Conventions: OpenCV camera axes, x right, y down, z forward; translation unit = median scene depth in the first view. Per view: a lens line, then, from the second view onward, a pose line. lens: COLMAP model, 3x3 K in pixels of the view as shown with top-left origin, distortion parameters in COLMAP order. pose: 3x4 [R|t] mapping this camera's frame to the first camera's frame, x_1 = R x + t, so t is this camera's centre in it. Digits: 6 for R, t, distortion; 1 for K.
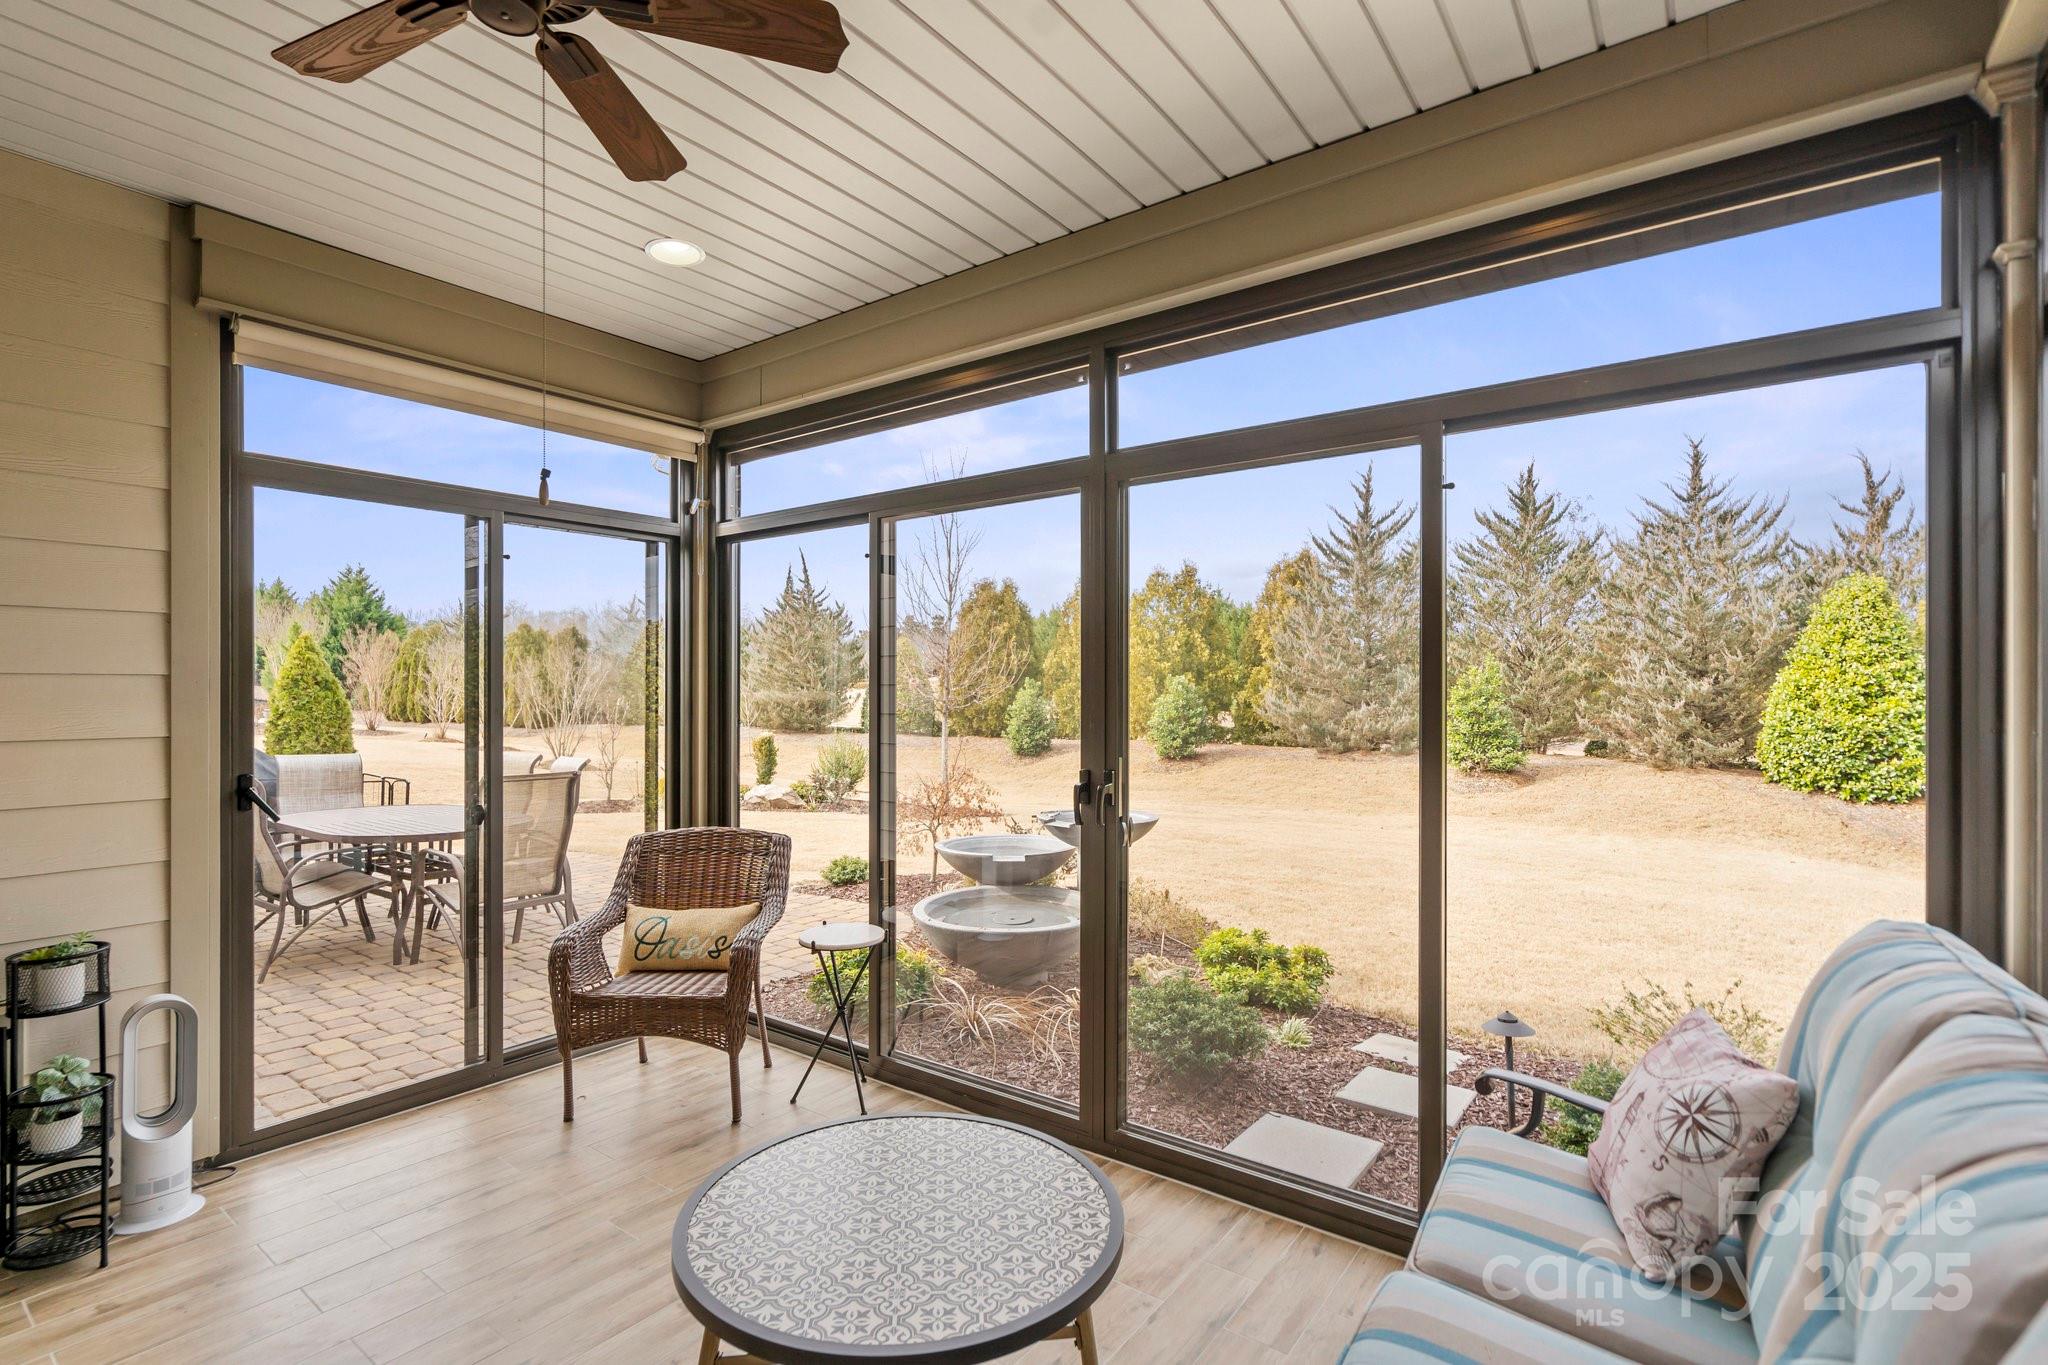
lens RADIAL K [[958.9, 0, 1024.0], [0, 958.9, 682.5], [0, 0, 1]] dist [0.001041, 0.000045]
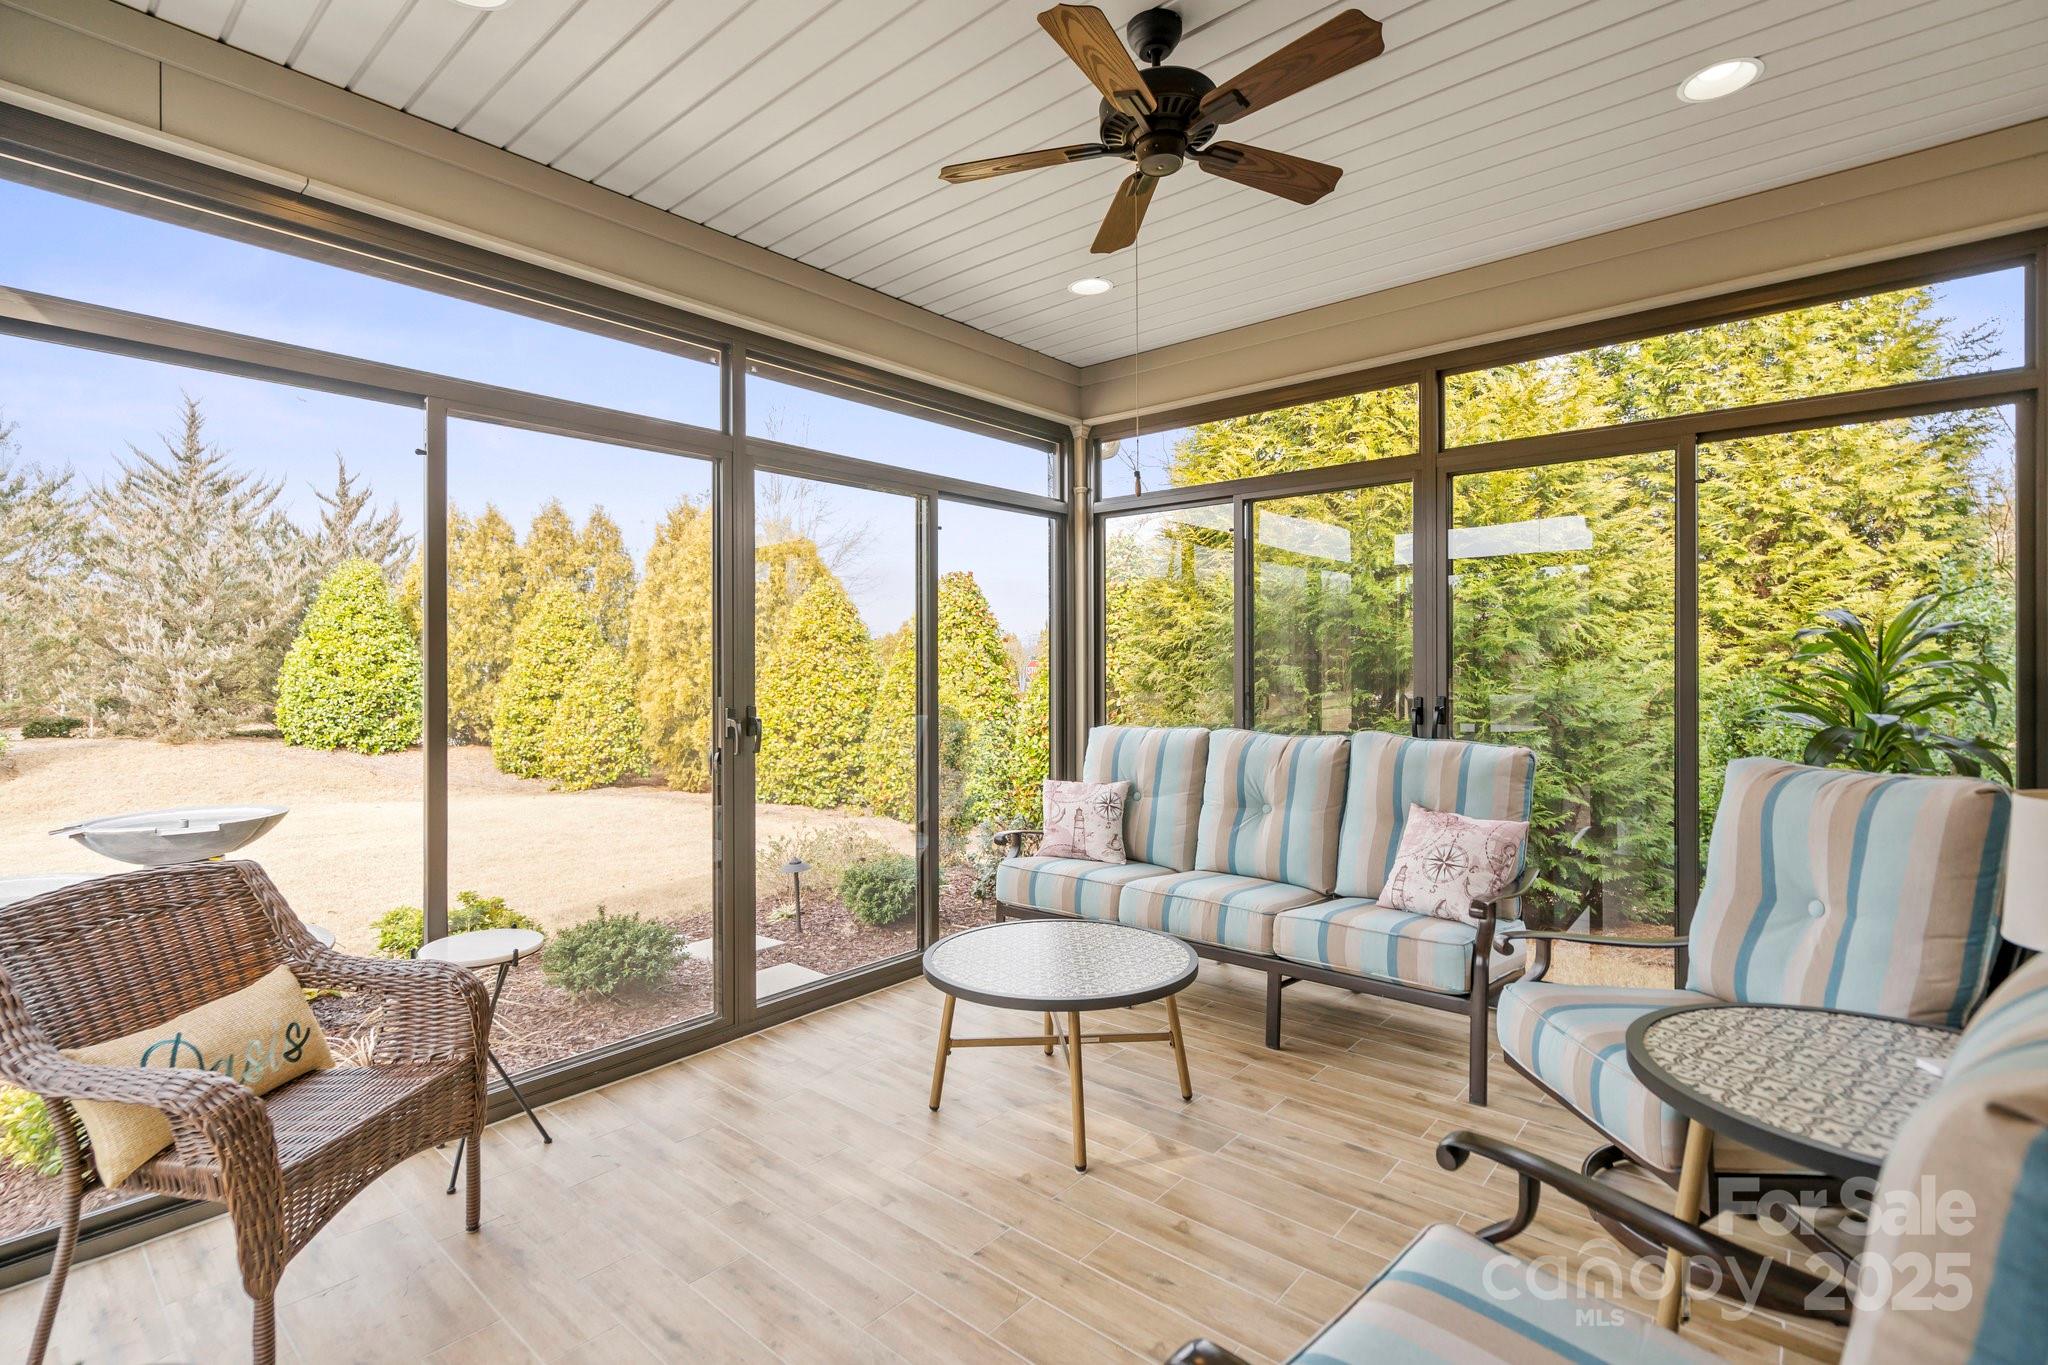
lens RADIAL K [[937.6, 0, 1023.2], [0, 937.6, 658.0], [0, 0, 1]] dist [0.001319, -0.000120]
pose [[0.069382, 0.002124, 0.997588, -0.214117], [-0.004335, 0.999989, -0.001827, 0.005913], [-0.997581, -0.004198, 0.069391, 0.122657]]
